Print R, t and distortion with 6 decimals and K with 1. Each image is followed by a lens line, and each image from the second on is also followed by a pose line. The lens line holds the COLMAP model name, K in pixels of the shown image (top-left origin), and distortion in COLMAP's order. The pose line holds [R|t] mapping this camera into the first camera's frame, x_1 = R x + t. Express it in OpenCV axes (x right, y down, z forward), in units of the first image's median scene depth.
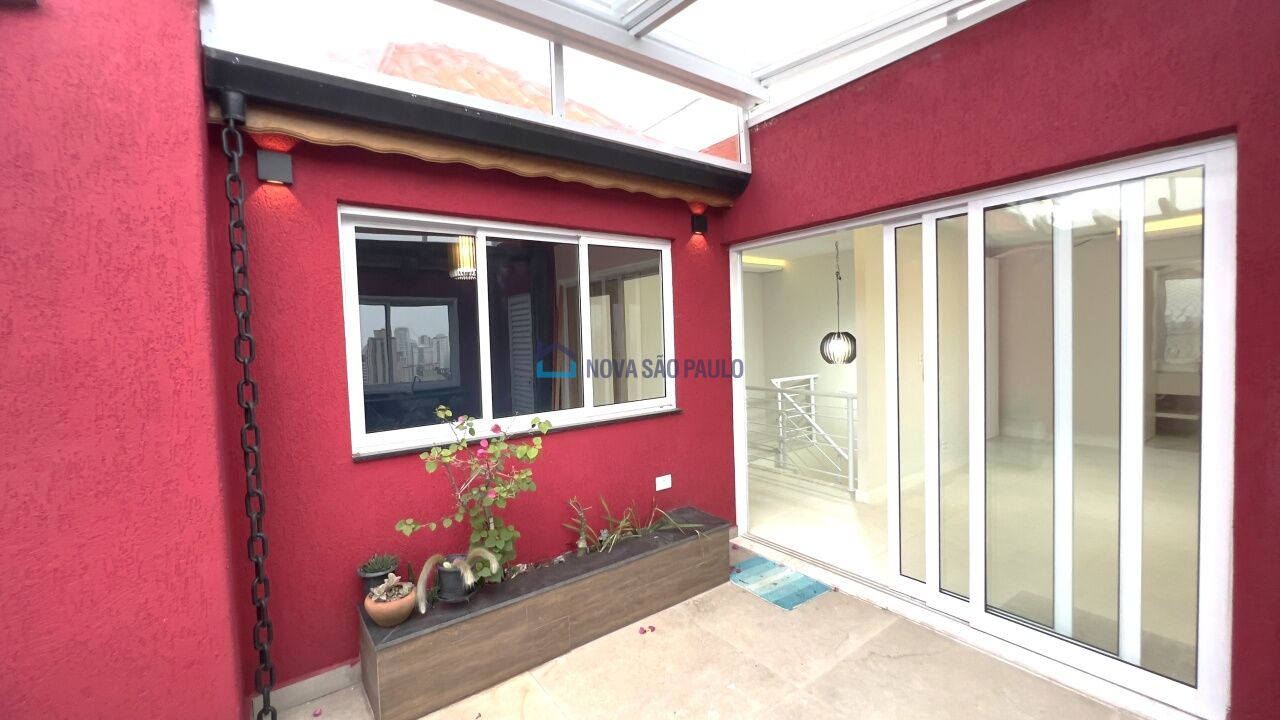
lens RADIAL K [[518.2, 0, 639.6], [0, 518.2, 354.4], [0, 0, 1]] dist [0.001545, 0.001144]
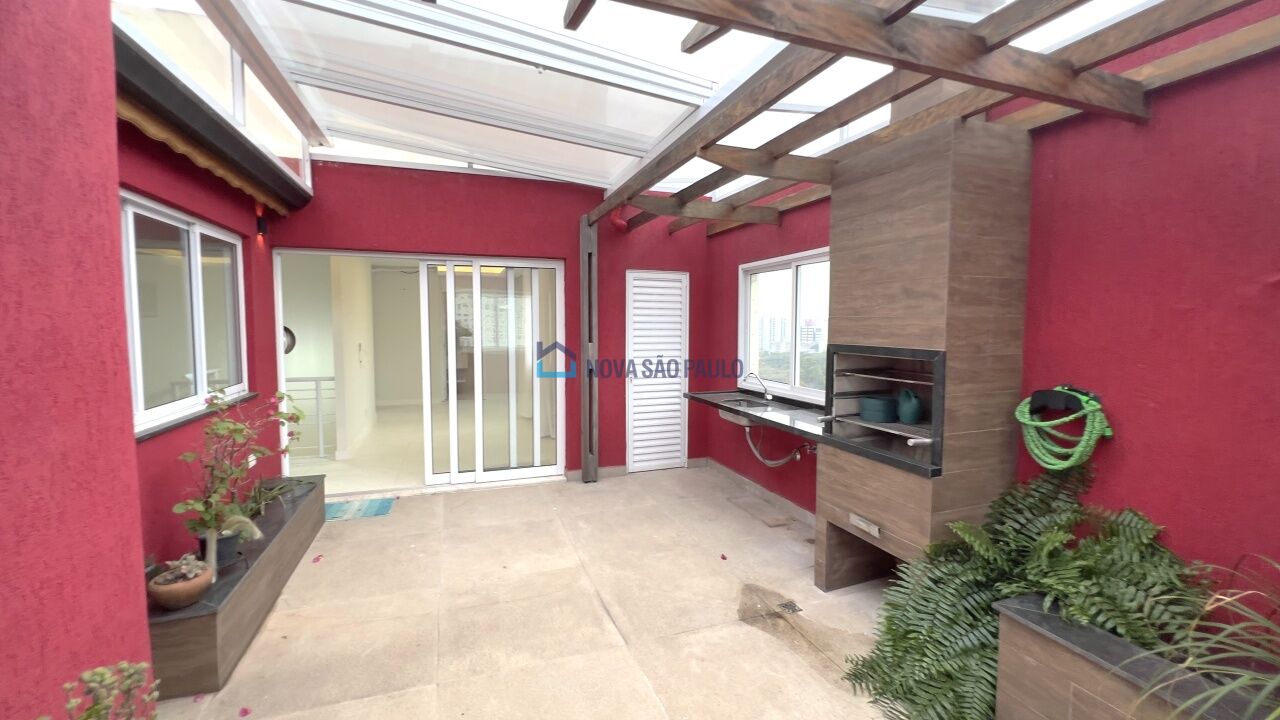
lens RADIAL K [[518.2, 0, 641.0], [0, 518.2, 358.6], [0, 0, 1]] dist [0.001545, 0.001144]
pose [[0.277725, -0.026929, 0.960283, -0.854409], [0.014844, 0.999608, 0.023738, 0.021885], [-0.960546, 0.007662, 0.278016, -0.102112]]
